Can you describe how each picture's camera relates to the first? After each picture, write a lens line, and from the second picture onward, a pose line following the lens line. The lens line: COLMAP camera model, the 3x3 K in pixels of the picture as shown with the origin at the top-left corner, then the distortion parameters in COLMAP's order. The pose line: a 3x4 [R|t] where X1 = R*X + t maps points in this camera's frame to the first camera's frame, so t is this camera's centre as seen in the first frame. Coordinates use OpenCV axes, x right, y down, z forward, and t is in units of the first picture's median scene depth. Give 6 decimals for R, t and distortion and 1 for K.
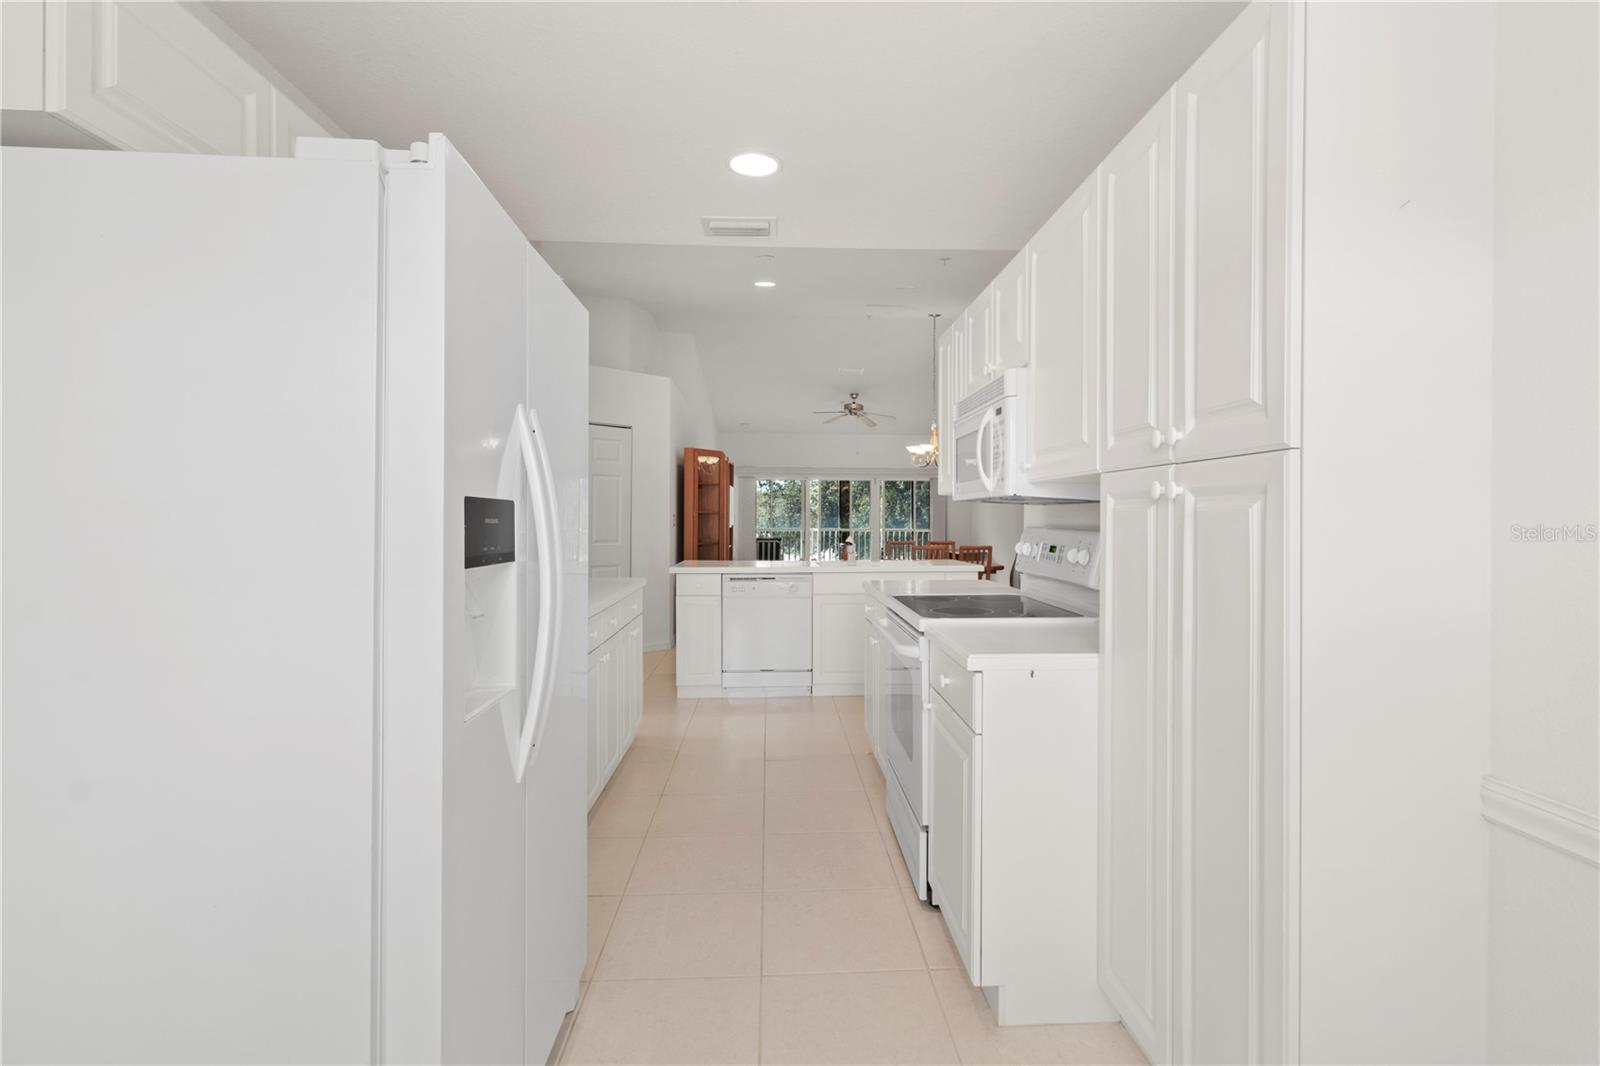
lens RADIAL K [[766.6, 0, 812.2], [0, 766.6, 523.3], [0, 0, 1]] dist [0.001744, -0.000161]
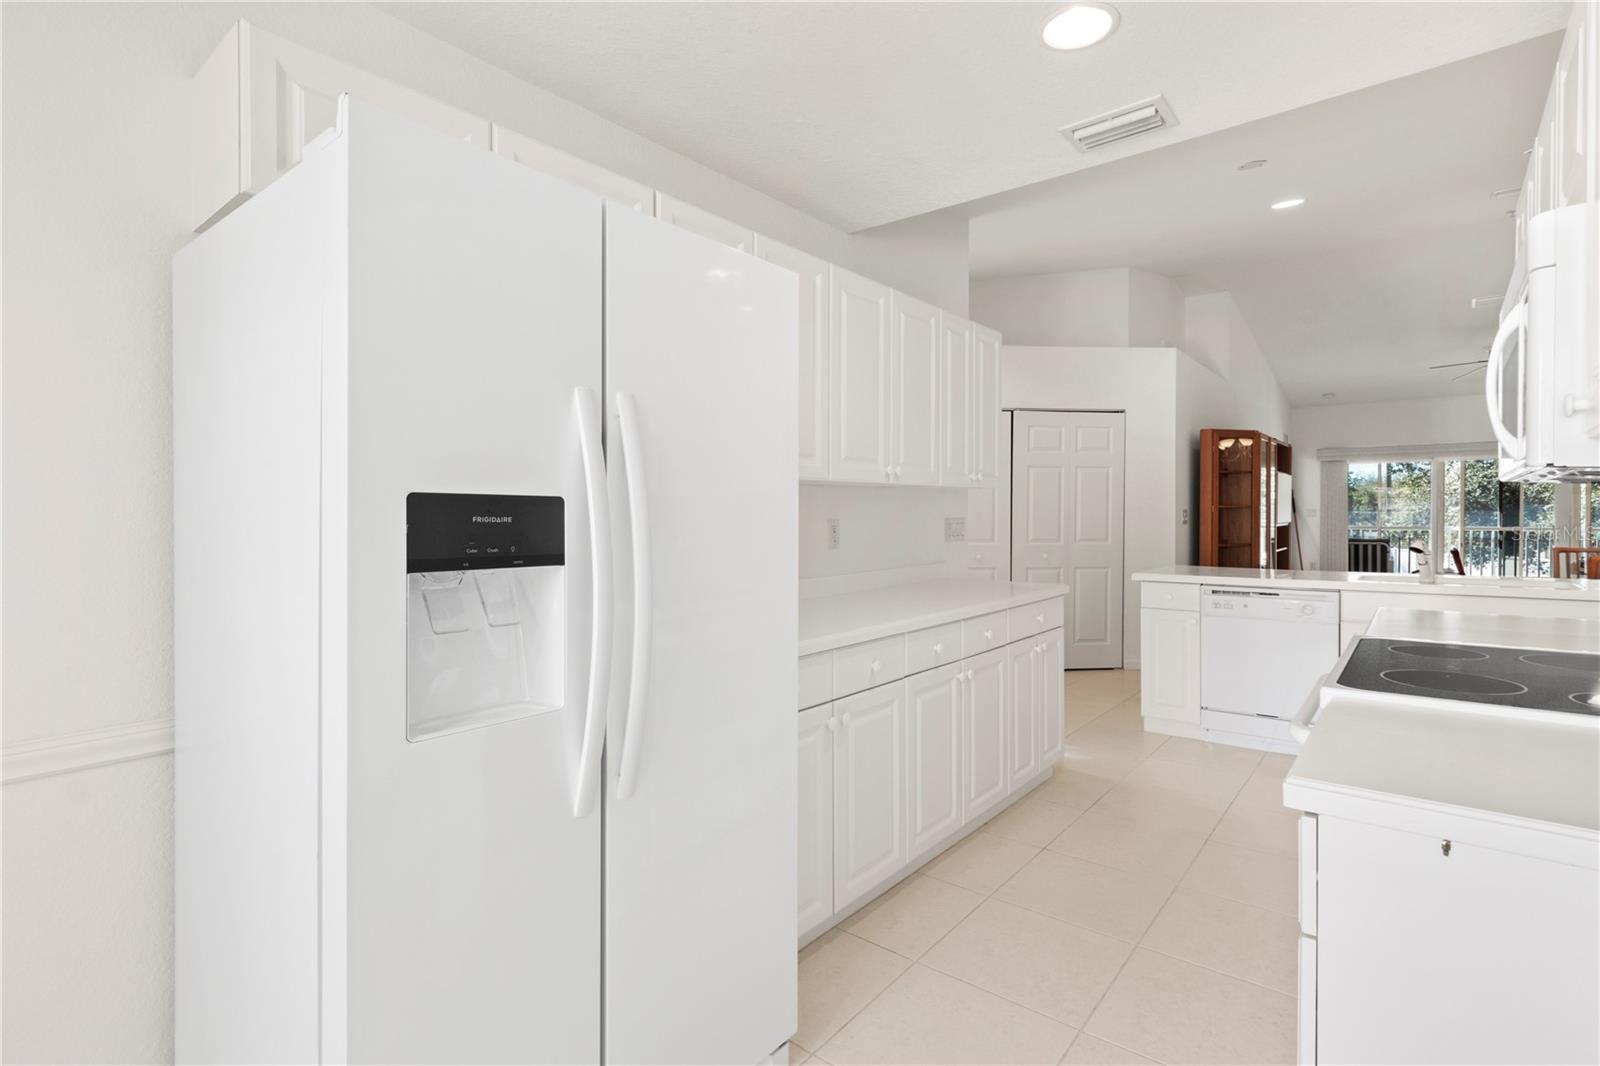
lens RADIAL K [[766.6, 0, 812.2], [0, 766.6, 523.3], [0, 0, 1]] dist [0.001744, -0.000161]
pose [[0.745252, 0.003067, -0.666776, 0.110560], [-0.000007, 0.999989, 0.004591, -0.000696], [0.666783, -0.003417, 0.745244, 0.142345]]
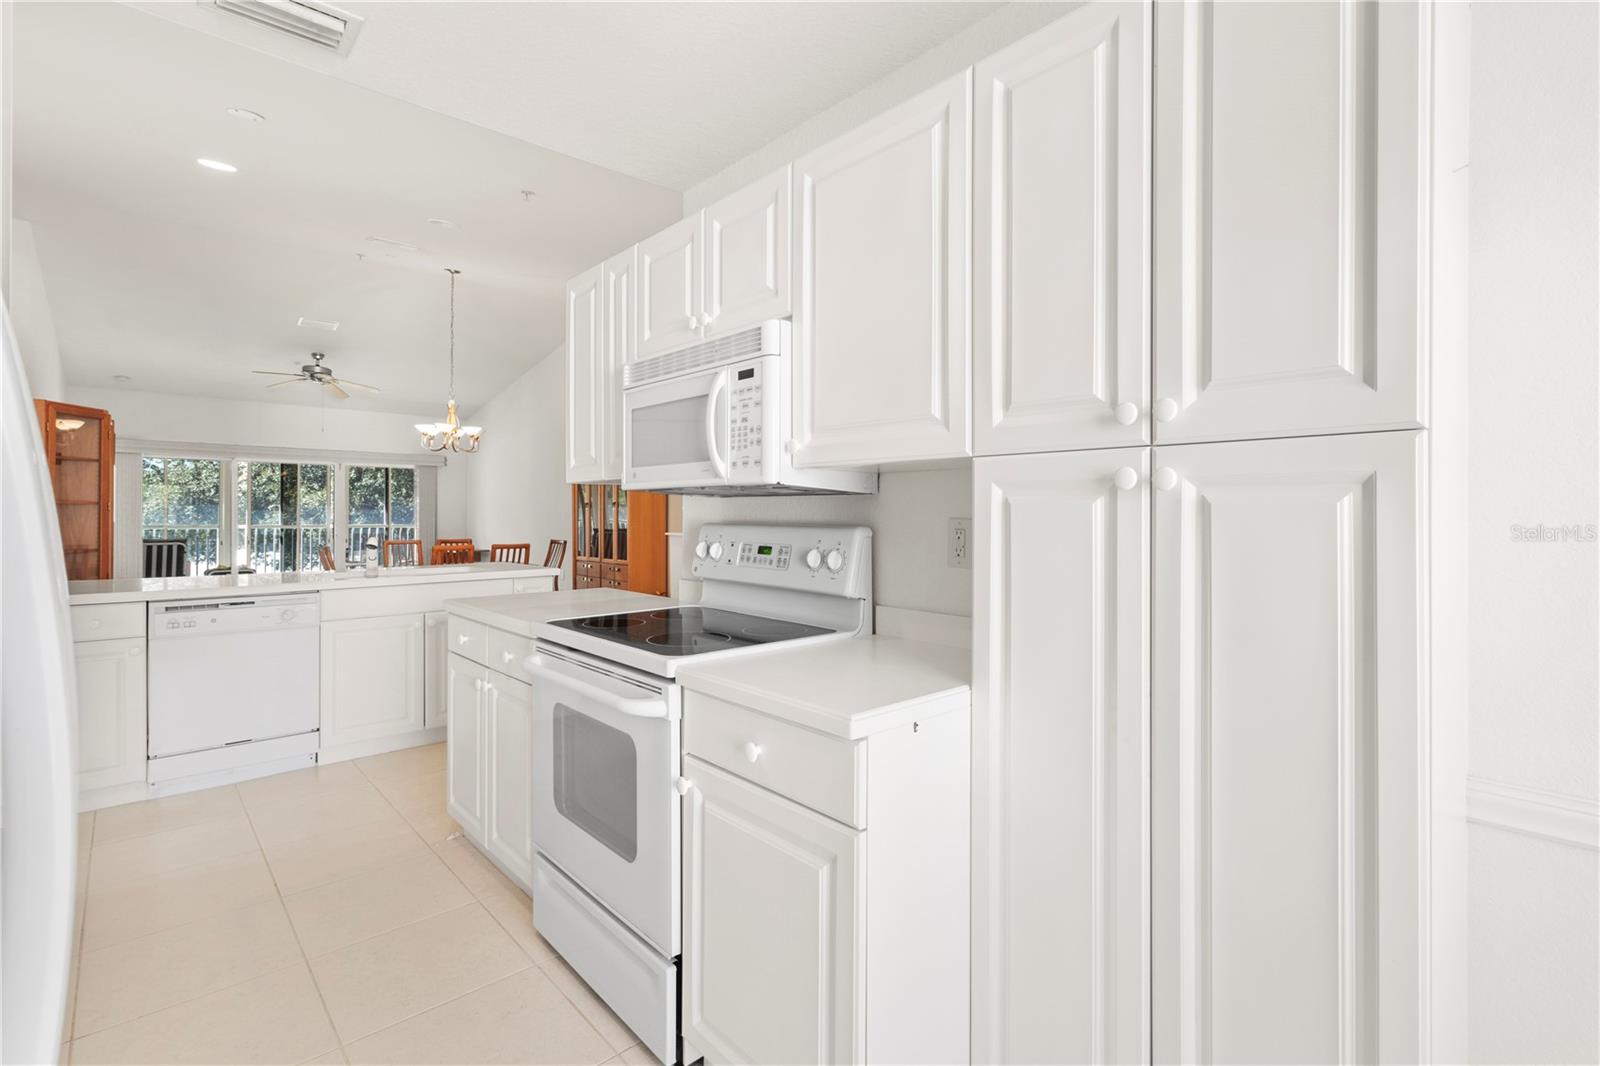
lens RADIAL K [[745.8, 0, 824.4], [0, 745.8, 514.1], [0, 0, 1]] dist [0.003165, -0.007754]
pose [[0.766398, -0.000658, 0.642366, -0.084190], [0.003289, 0.999990, -0.002899, -0.001631], [-0.642358, 0.004335, 0.766393, 0.182470]]
